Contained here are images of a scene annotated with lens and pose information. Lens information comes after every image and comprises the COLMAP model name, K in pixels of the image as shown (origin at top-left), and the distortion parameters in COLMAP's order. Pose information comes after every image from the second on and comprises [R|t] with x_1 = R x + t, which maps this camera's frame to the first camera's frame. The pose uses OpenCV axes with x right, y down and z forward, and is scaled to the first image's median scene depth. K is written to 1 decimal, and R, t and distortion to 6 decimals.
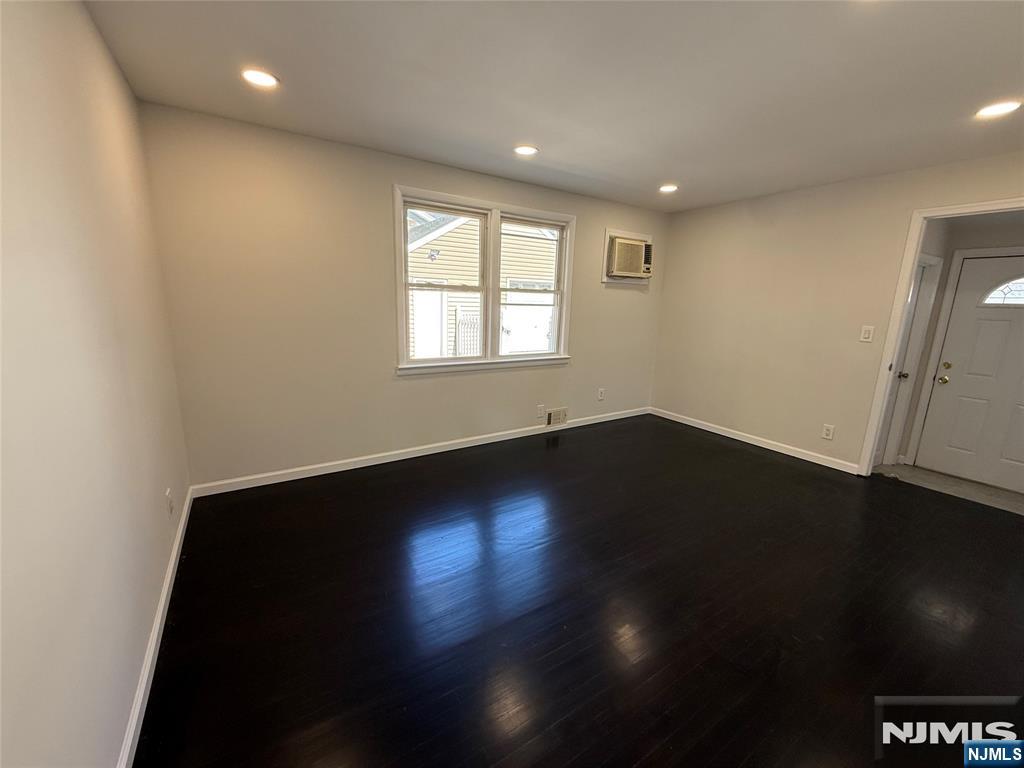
lens RADIAL K [[419.7, 0, 532.3], [0, 419.7, 397.5], [0, 0, 1]] dist [-0.001002, -0.000063]
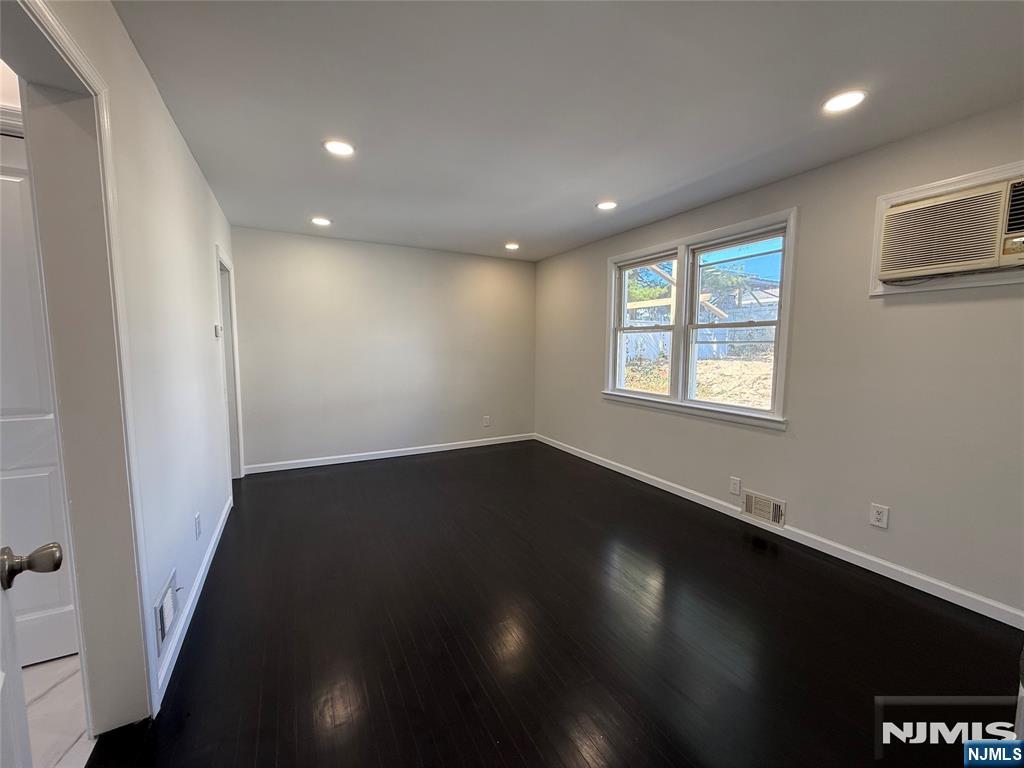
lens RADIAL K [[413.7, 0, 514.7], [0, 413.7, 383.3], [0, 0, 1]] dist [0.018584, -0.000071]
pose [[-0.099023, 0.063064, -0.993085, 0.826229], [-0.232369, 0.968933, 0.084700, -0.121110], [0.967574, 0.239149, -0.081292, 0.705269]]
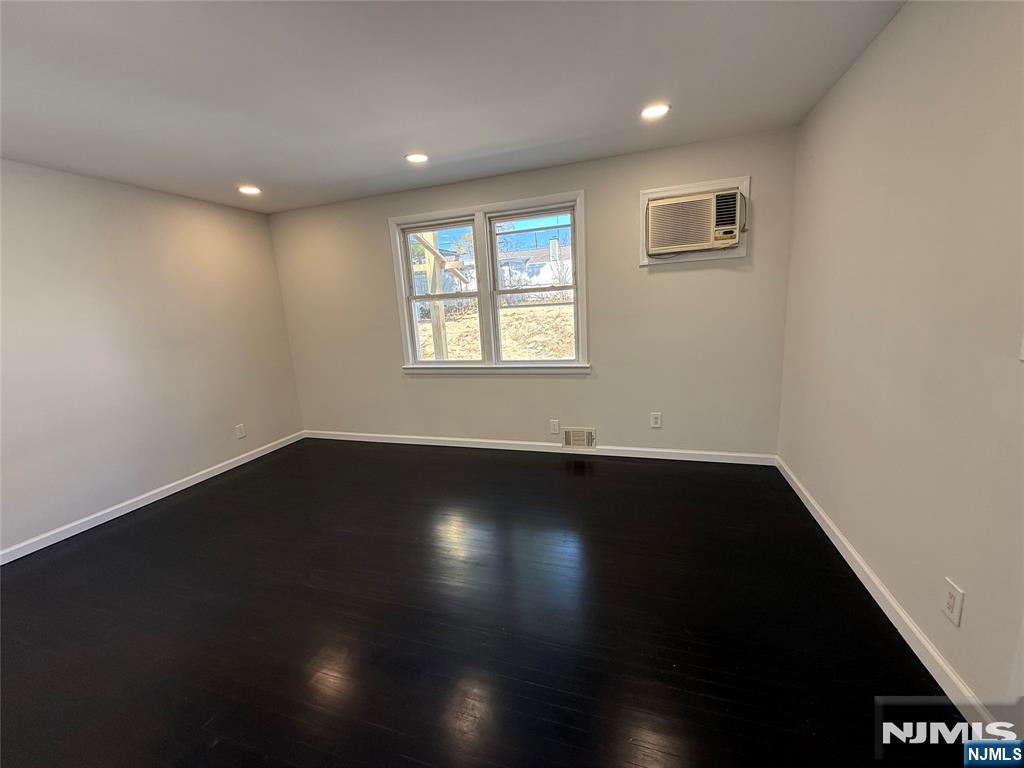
lens RADIAL K [[407.4, 0, 511.3], [0, 407.4, 383.0], [0, 0, 1]] dist [-0.000858, 0.000116]
pose [[0.605263, 0.089880, -0.790935, 0.673098], [-0.101969, 0.994174, 0.034944, -0.083819], [0.789467, 0.059500, 0.610902, 0.450910]]
